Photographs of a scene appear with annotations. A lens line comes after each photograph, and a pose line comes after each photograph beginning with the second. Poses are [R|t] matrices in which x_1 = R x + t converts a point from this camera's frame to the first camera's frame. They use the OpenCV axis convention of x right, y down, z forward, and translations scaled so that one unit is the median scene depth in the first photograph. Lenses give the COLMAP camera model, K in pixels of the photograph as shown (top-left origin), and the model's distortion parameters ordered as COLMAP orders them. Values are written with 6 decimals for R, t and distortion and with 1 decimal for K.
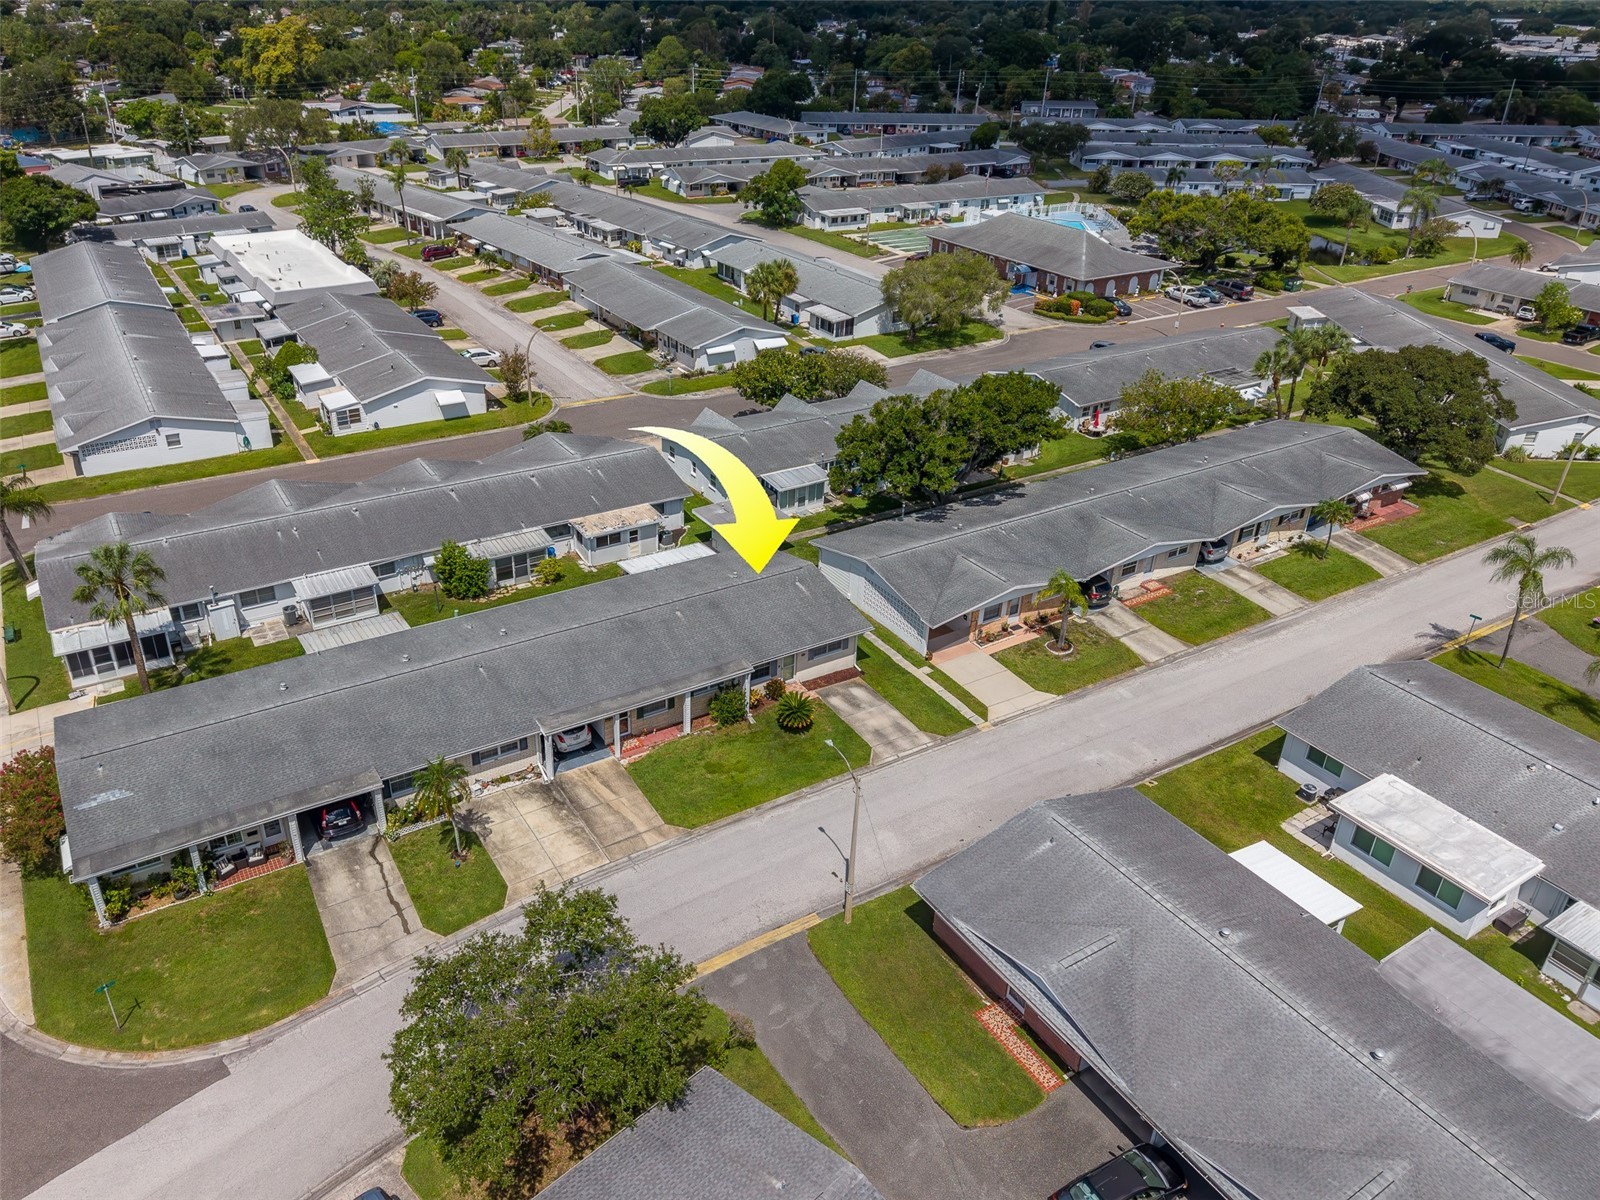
lens RADIAL K [[1128.2, 0, 738.4], [0, 1128.2, 595.5], [0, 0, 1]] dist [0.060543, -0.104207]
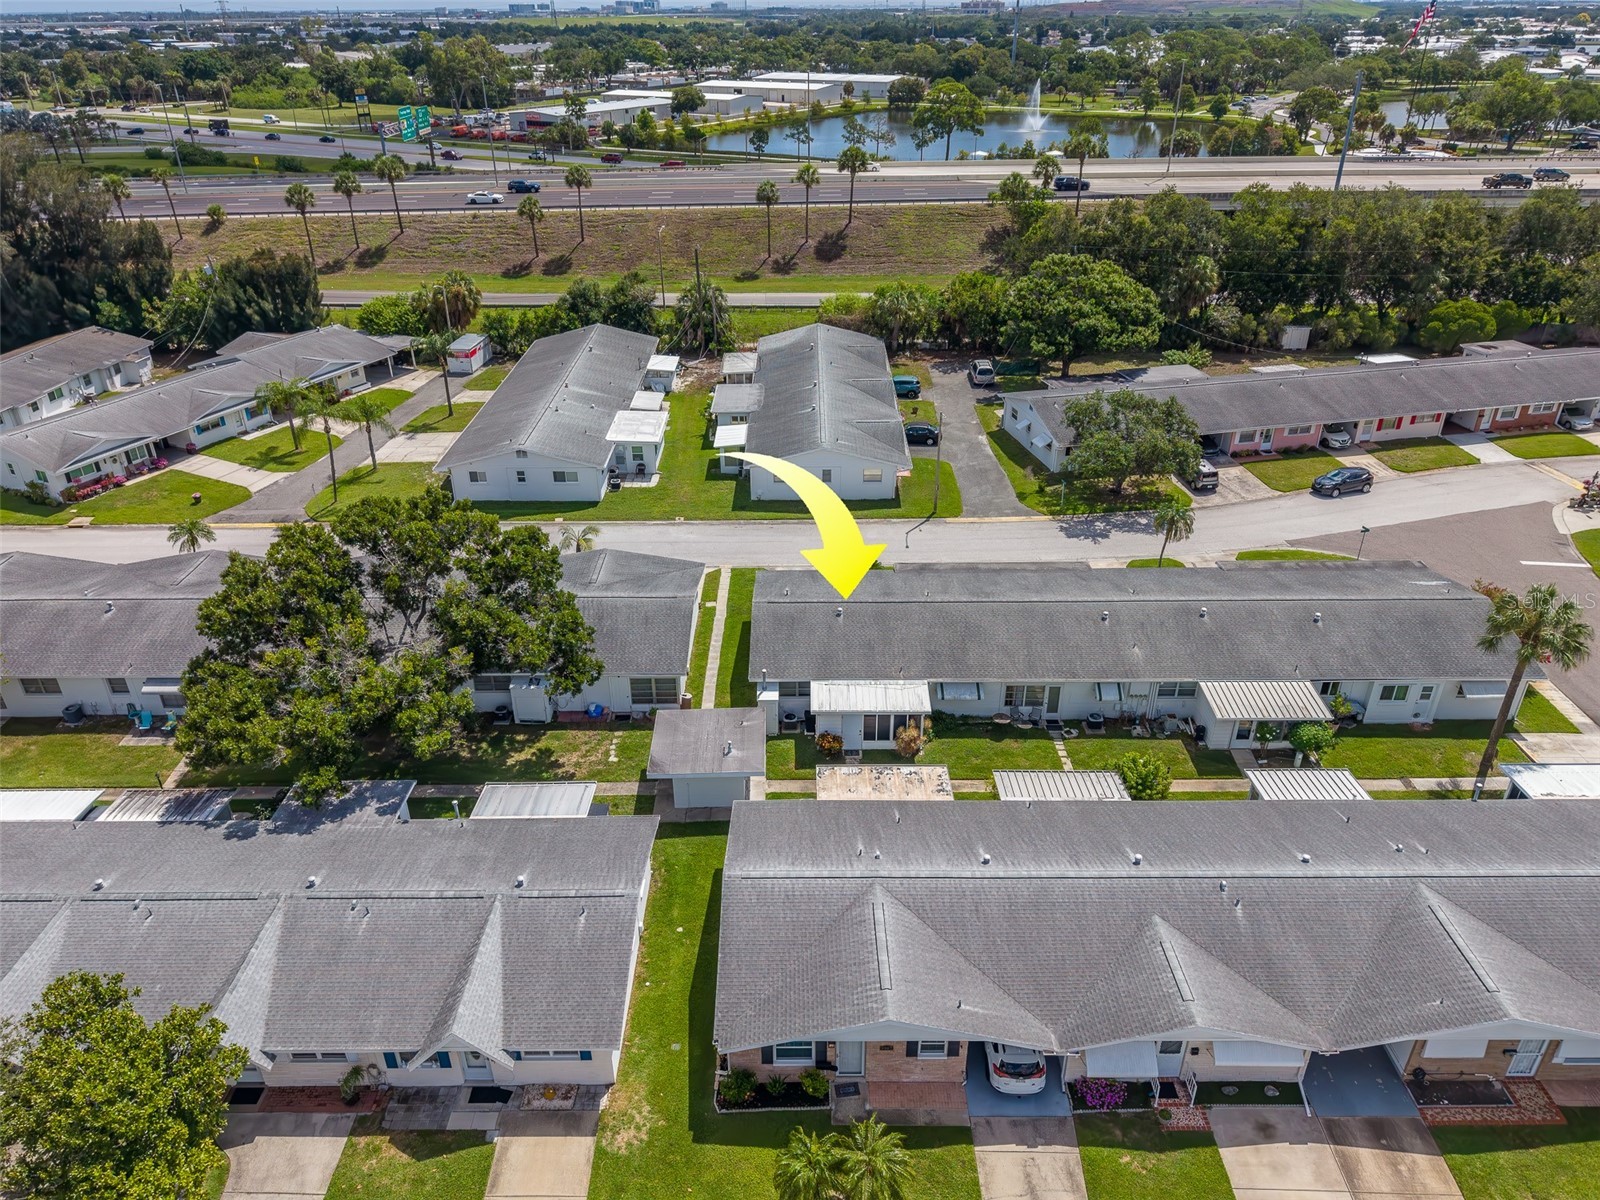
lens RADIAL K [[1077.7, 0, 800.0], [0, 1077.7, 600.0], [0, 0, 1]] dist [0.045920, -0.052534]
pose [[-0.858158, -0.253631, 0.446358, -0.262891], [0.242191, 0.566608, 0.787591, -0.522207], [-0.452667, 0.783982, -0.424812, 0.998575]]
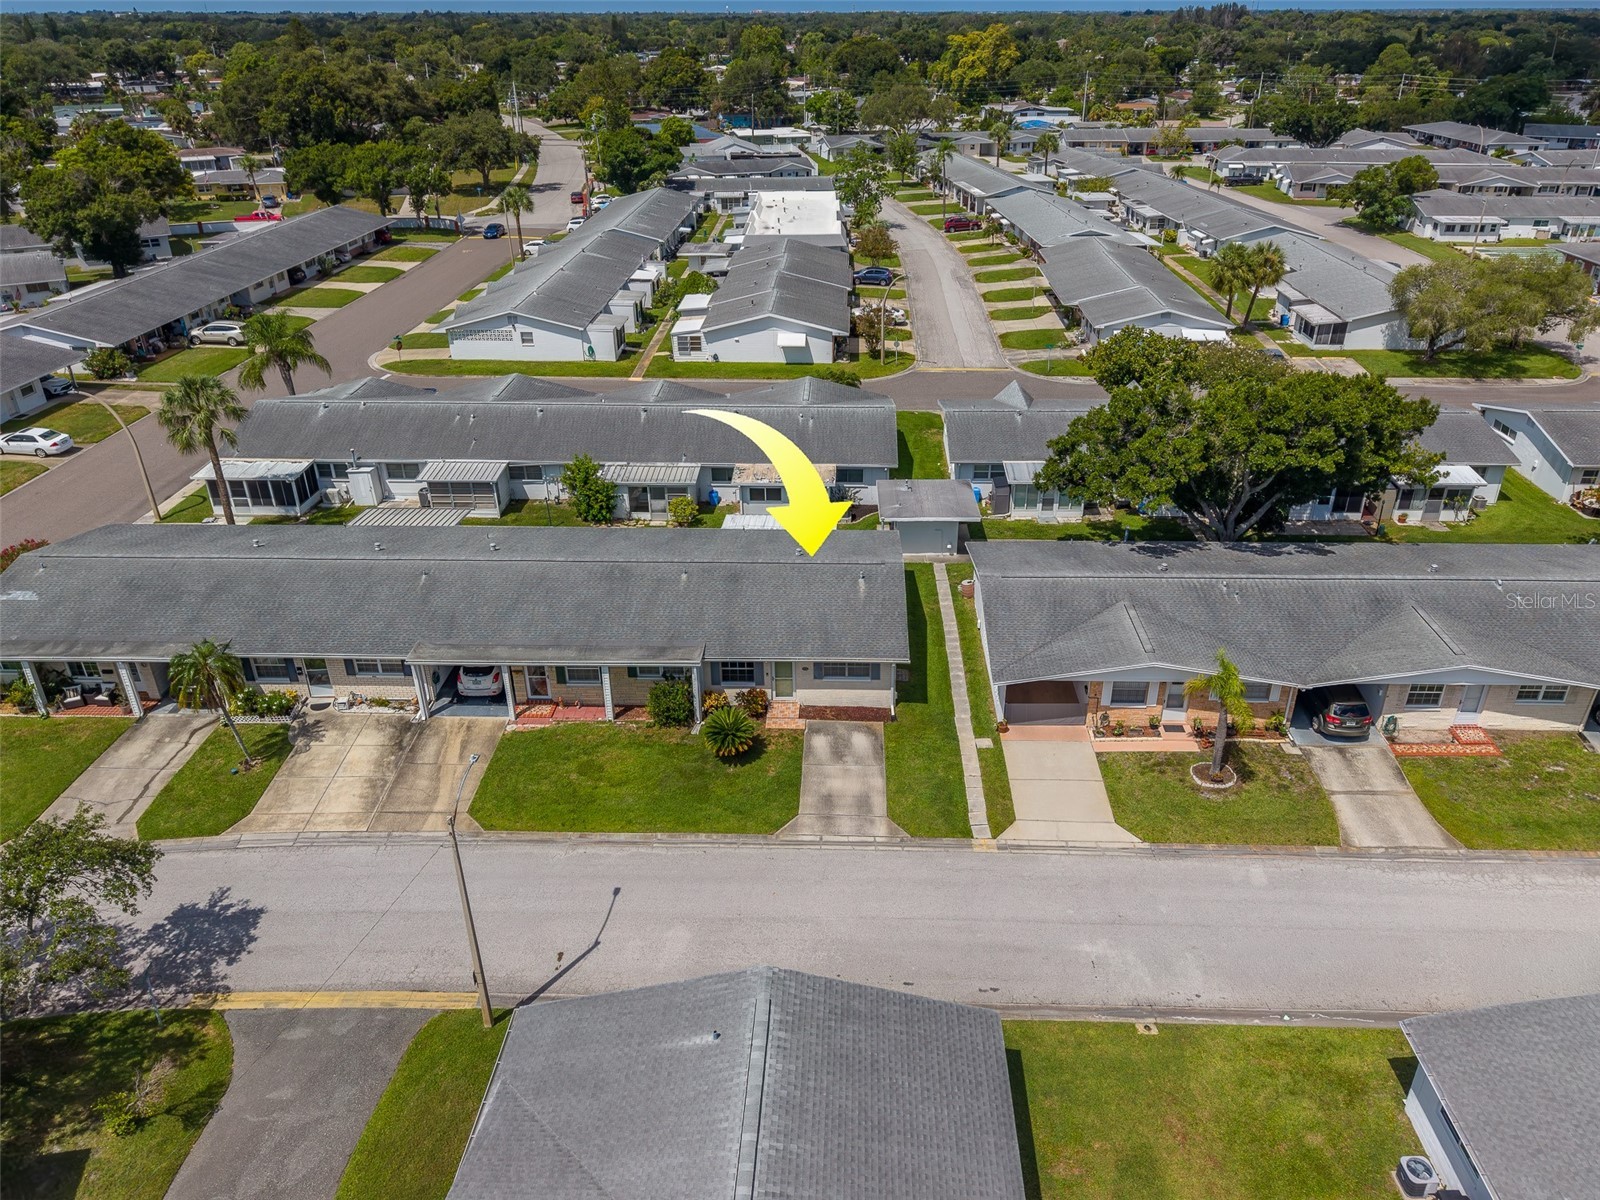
lens RADIAL K [[1107.4, 0, 836.4], [0, 1107.4, 541.4], [0, 0, 1]] dist [0.029920, -0.031582]
pose [[0.847946, 0.210398, -0.486538, 0.281003], [-0.239859, 0.970806, 0.001785, -0.023895], [0.472710, 0.115187, 0.873657, 0.249957]]
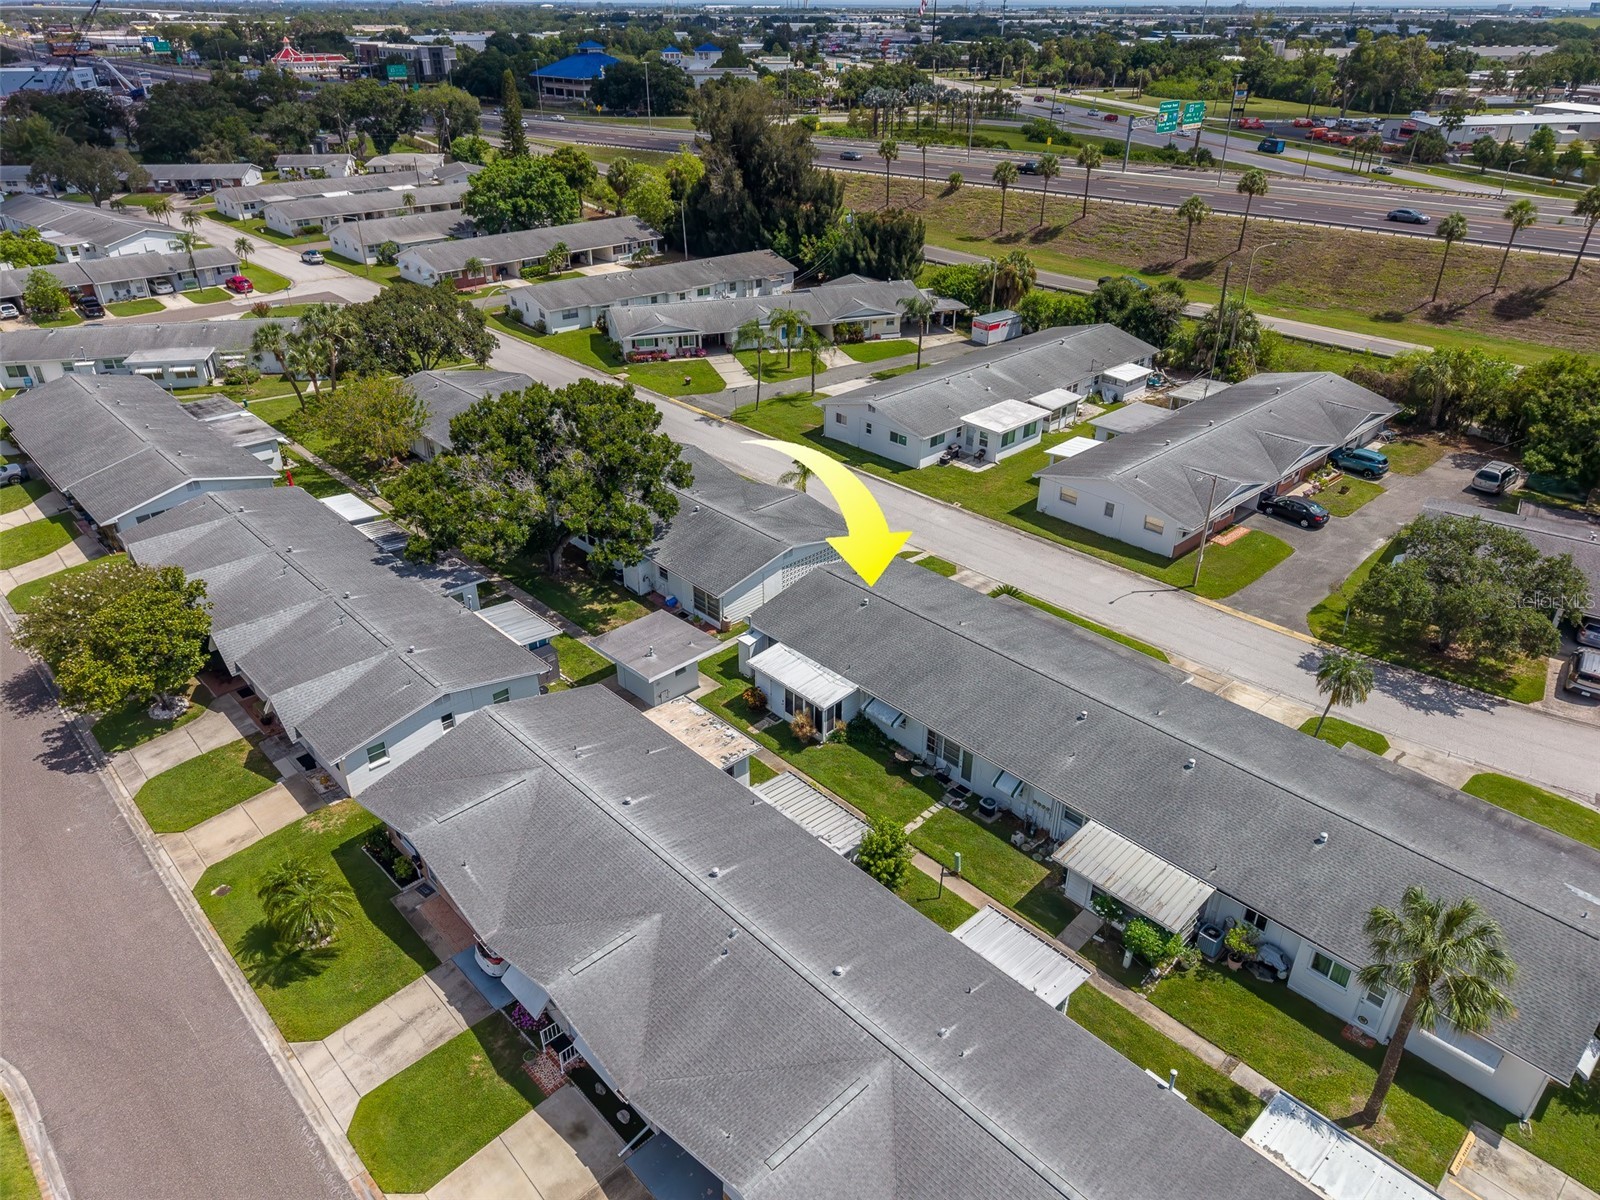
lens RADIAL K [[1050.0, 0, 799.1], [0, 1050.0, 625.4], [0, 0, 1]] dist [0.039994, -0.045978]
pose [[-0.222719, -0.507255, 0.832520, -0.521744], [0.461962, 0.697089, 0.548323, -0.365904], [-0.858480, 0.506714, 0.079078, 0.716135]]
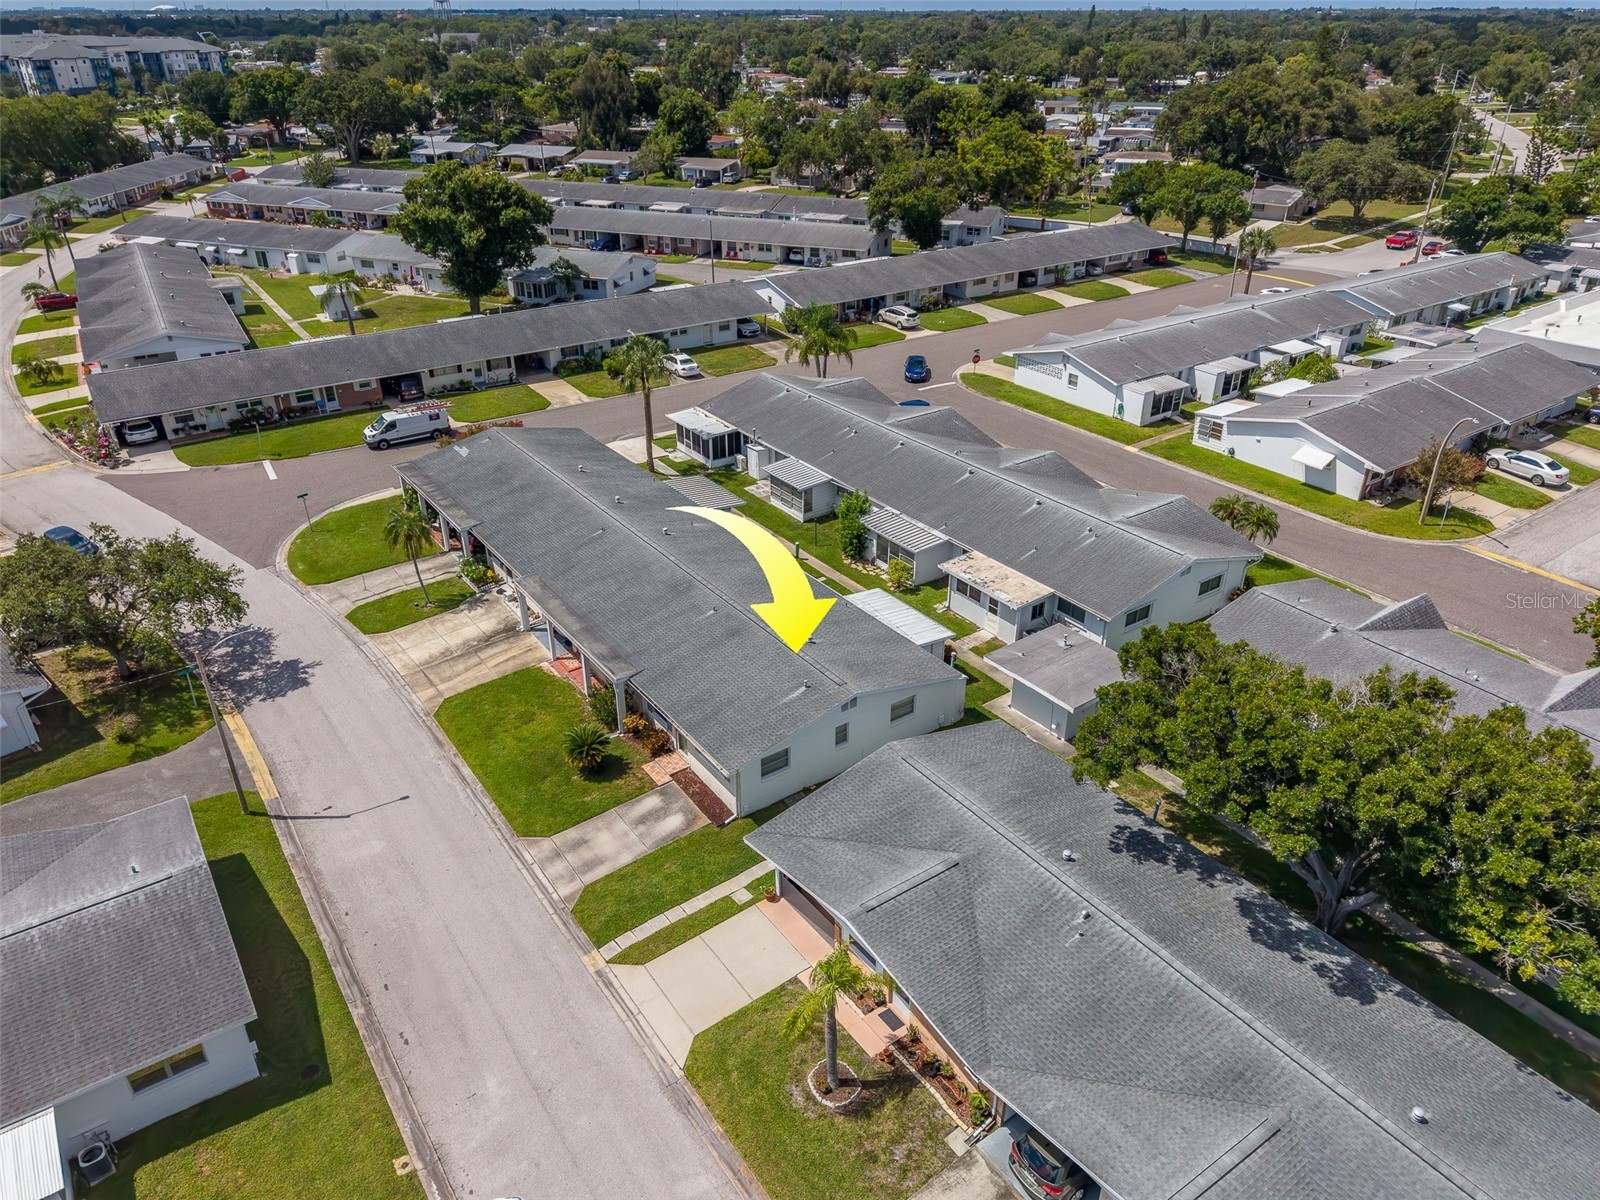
lens RADIAL K [[1087.1, 0, 800.0], [0, 1087.1, 600.0], [0, 0, 1]] dist [0.011675, -0.009435]
pose [[0.075833, 0.459152, -0.885115, 0.454632], [-0.477432, 0.796022, 0.372031, -0.222945], [0.875390, 0.394370, 0.279579, 0.564940]]
